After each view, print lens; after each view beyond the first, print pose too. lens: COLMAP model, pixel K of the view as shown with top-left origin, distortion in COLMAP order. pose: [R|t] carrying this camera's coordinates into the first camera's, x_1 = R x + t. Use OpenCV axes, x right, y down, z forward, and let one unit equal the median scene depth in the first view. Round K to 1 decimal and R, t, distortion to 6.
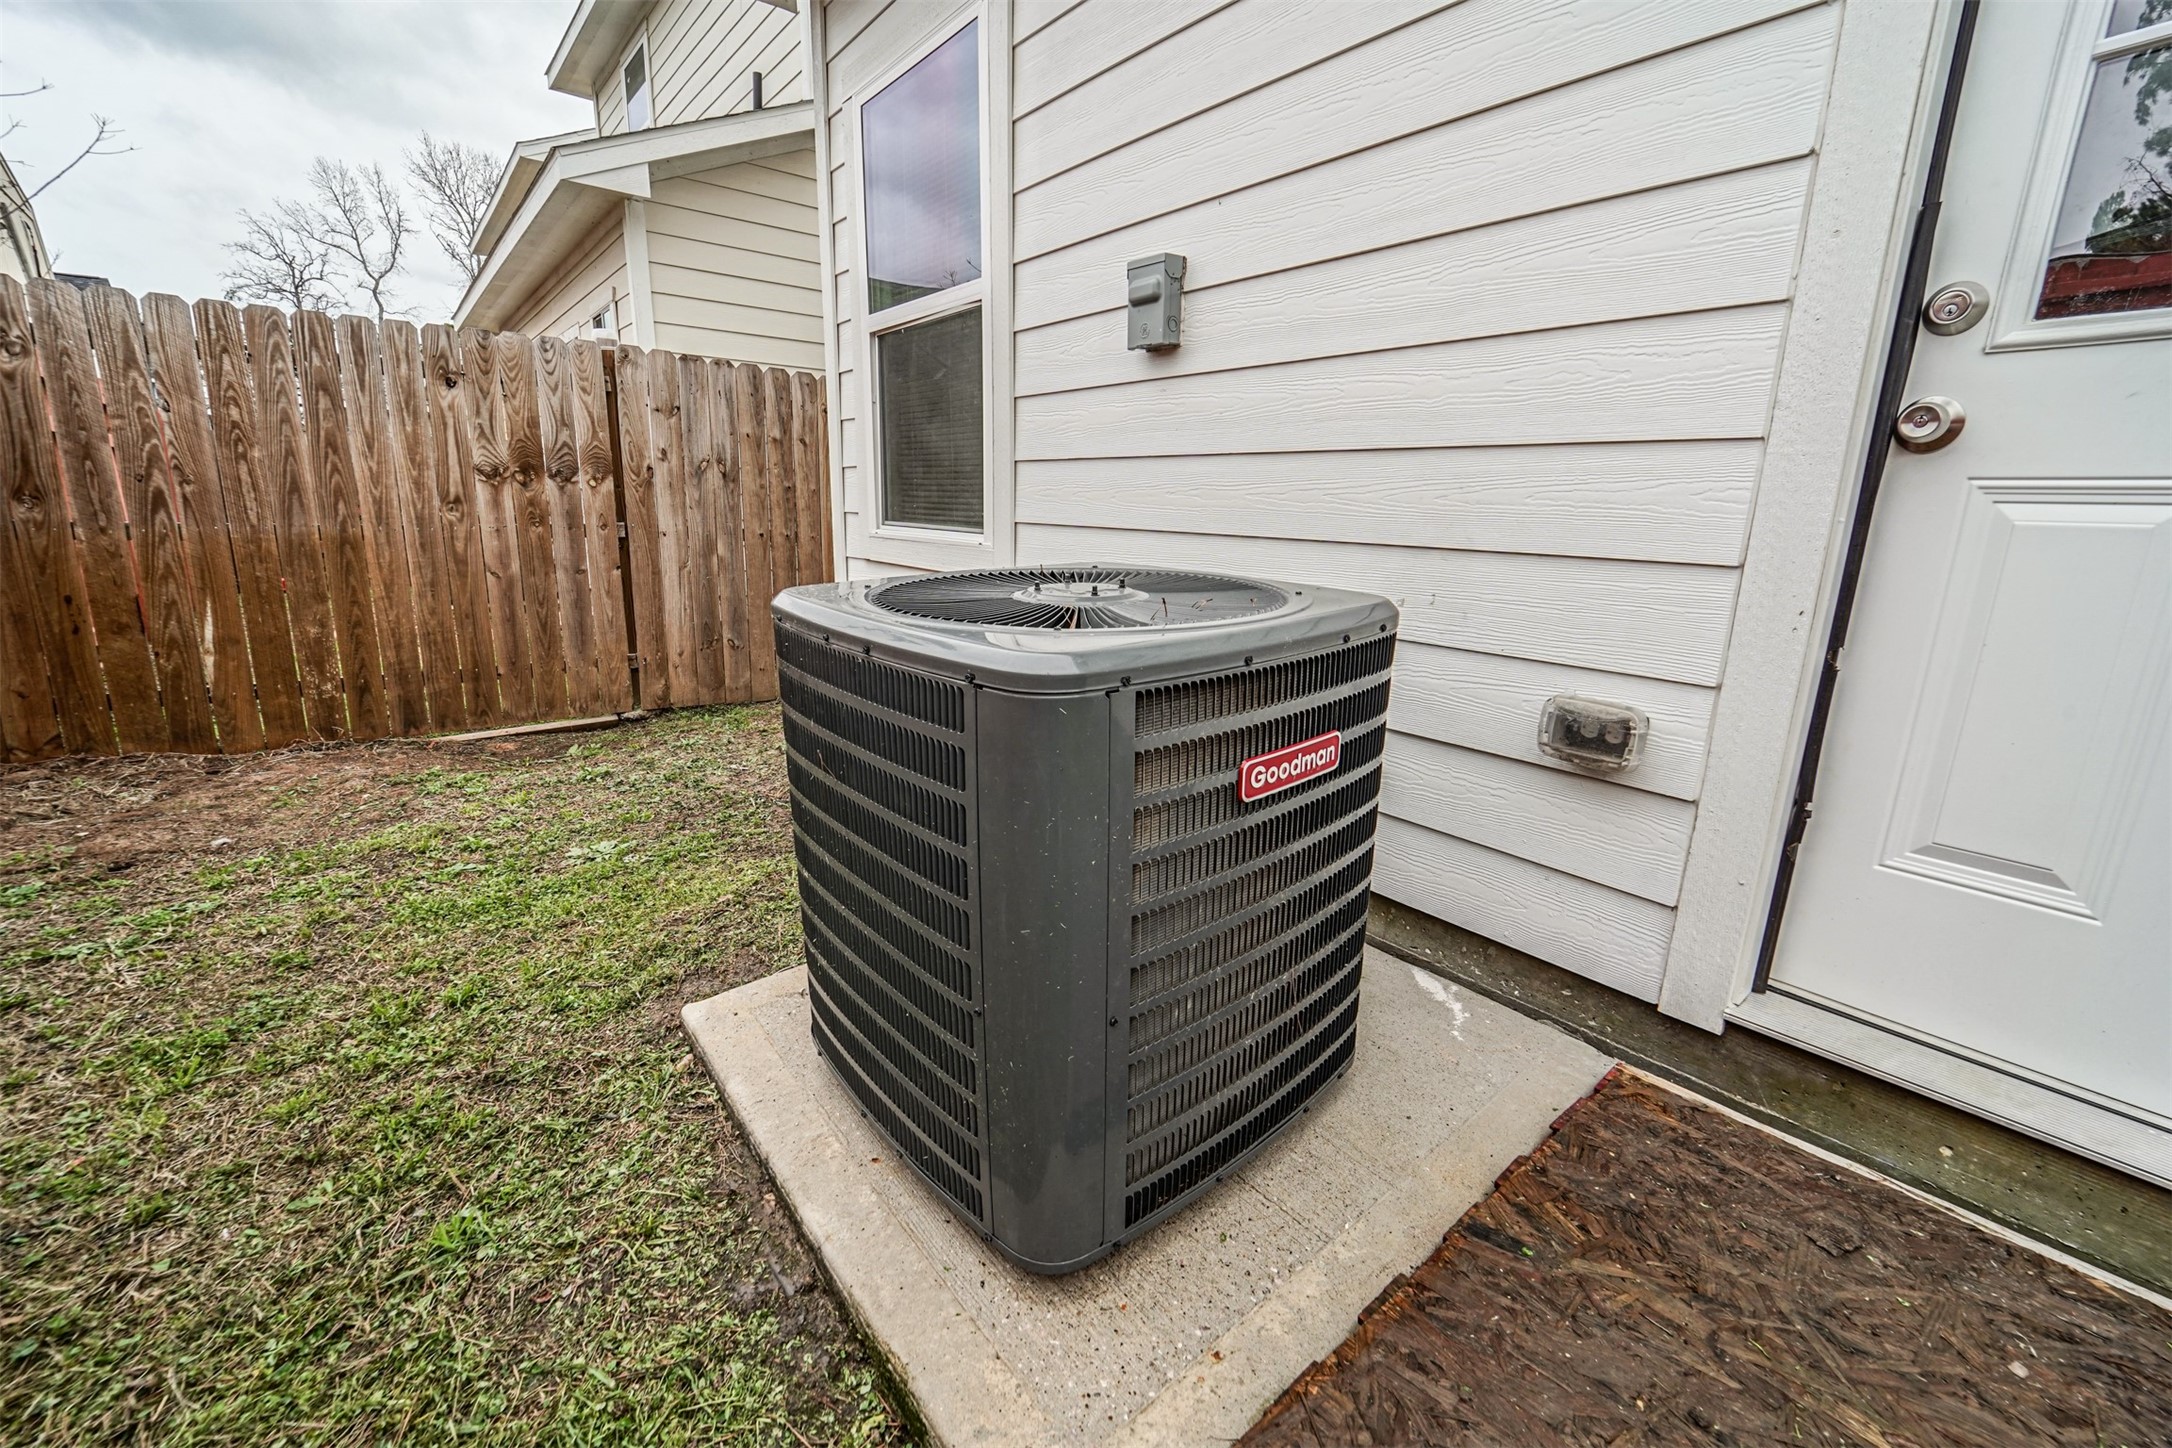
lens RADIAL K [[886.1, 0, 1091.8], [0, 886.1, 703.7], [0, 0, 1]] dist [-0.000919, 0.001052]
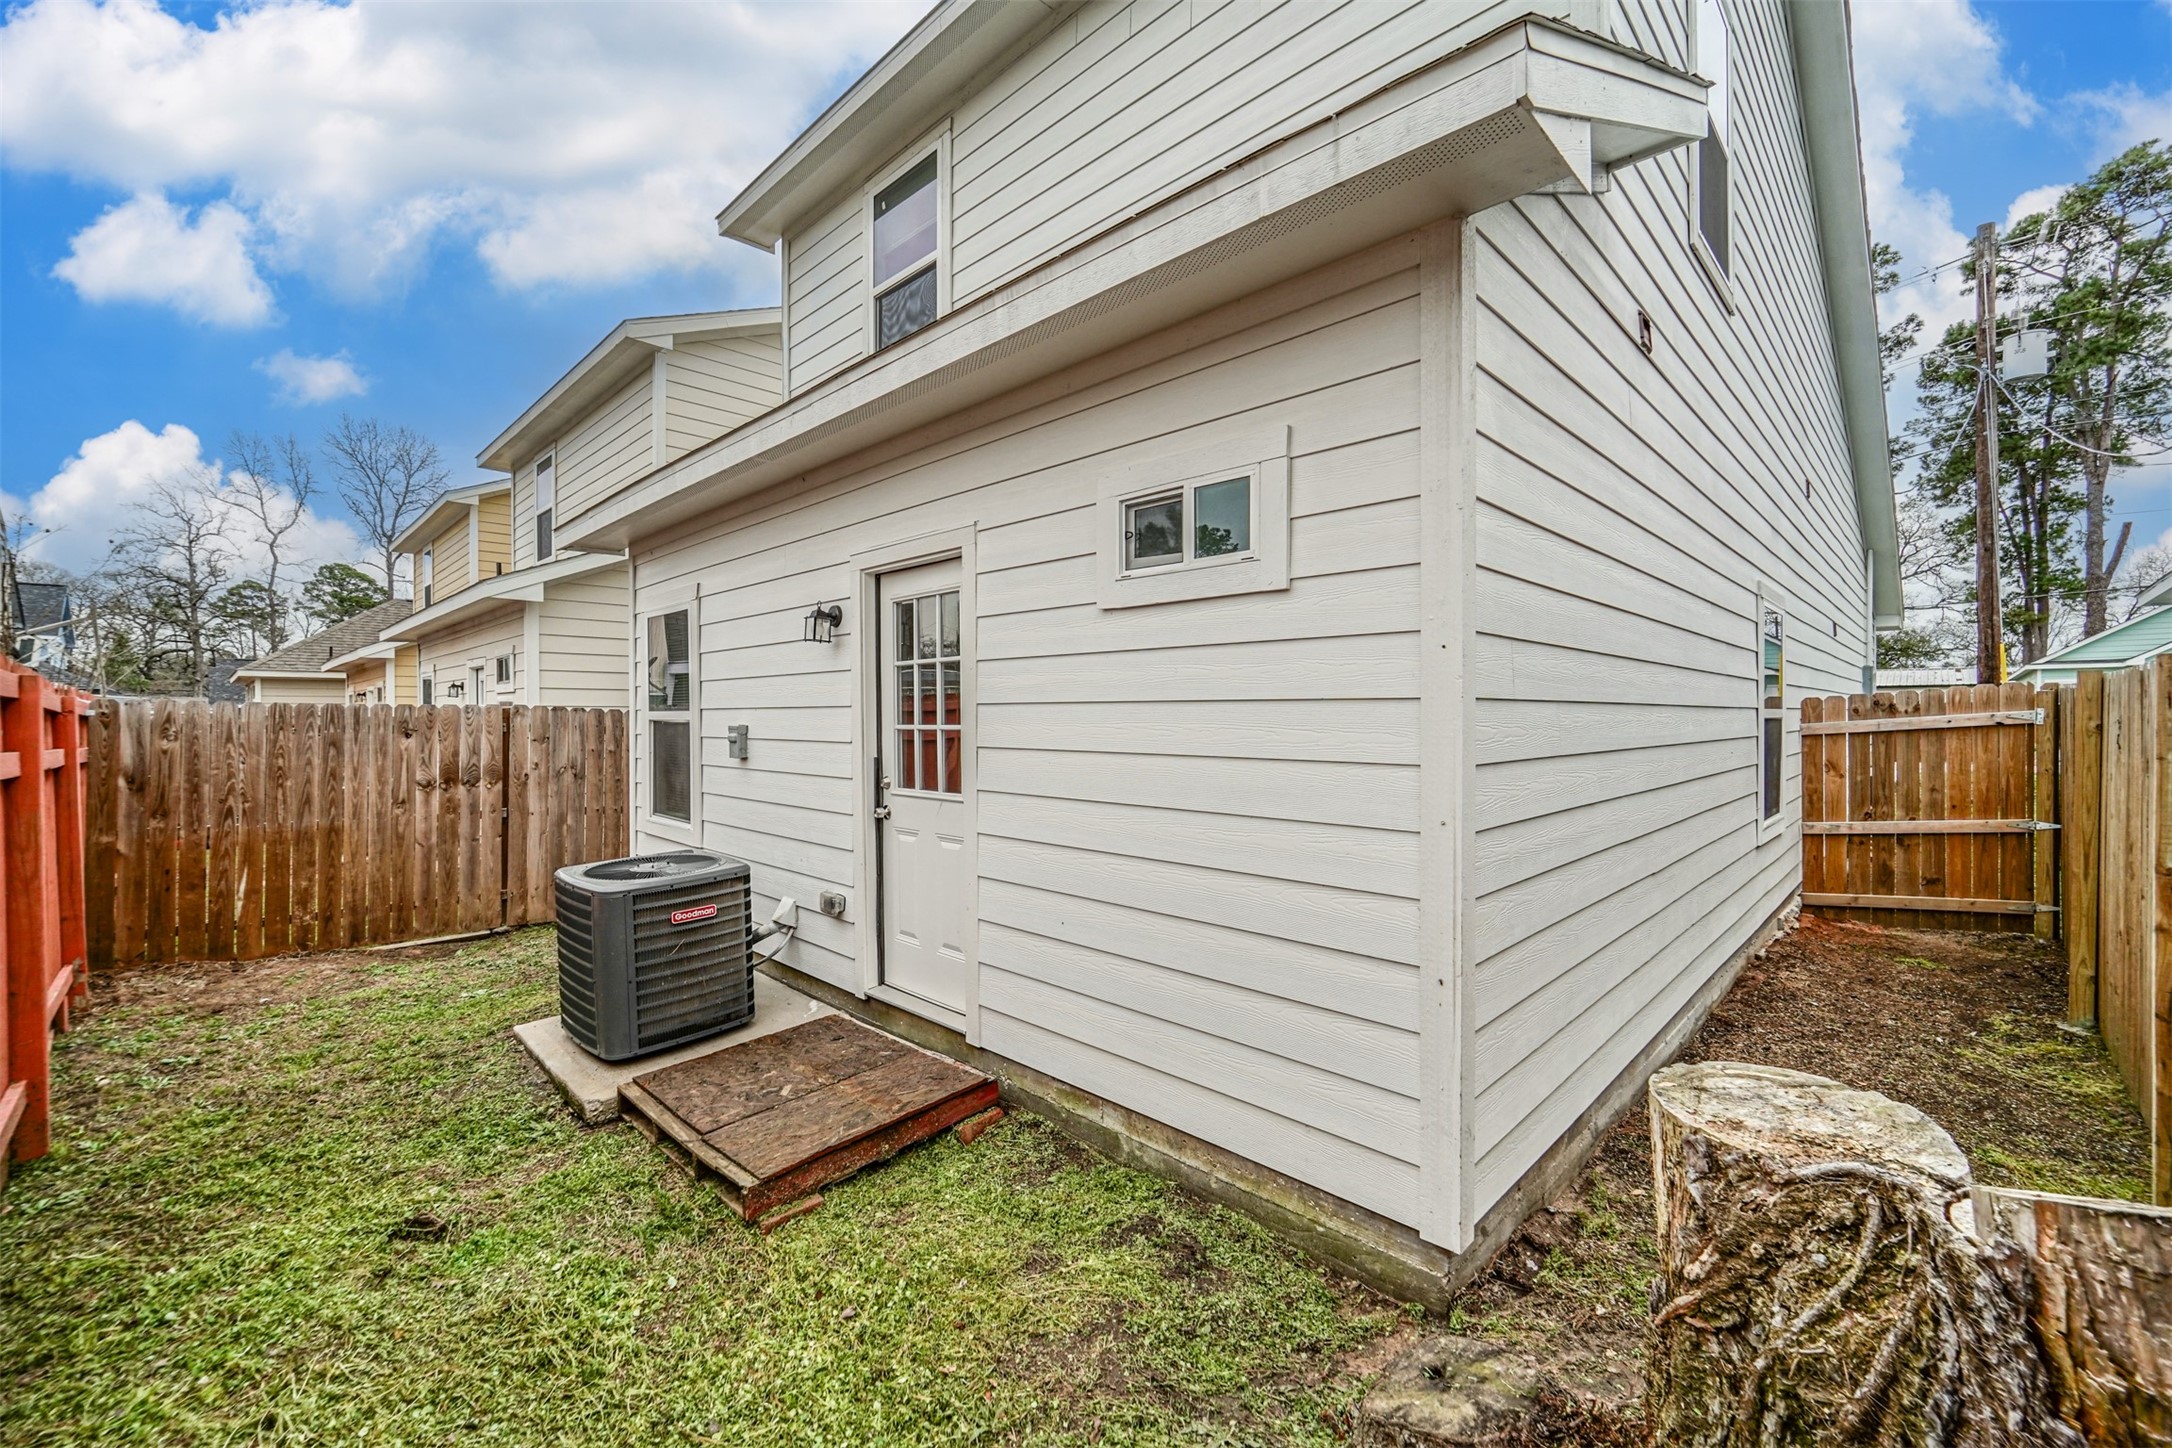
lens RADIAL K [[886.1, 0, 1083.5], [0, 886.1, 722.7], [0, 0, 1]] dist [-0.000919, 0.001052]
pose [[0.994542, -0.021721, 0.102050, 0.408968], [0.043336, 0.975728, -0.214657, 0.042749], [-0.094910, 0.217908, 0.971343, -0.805100]]
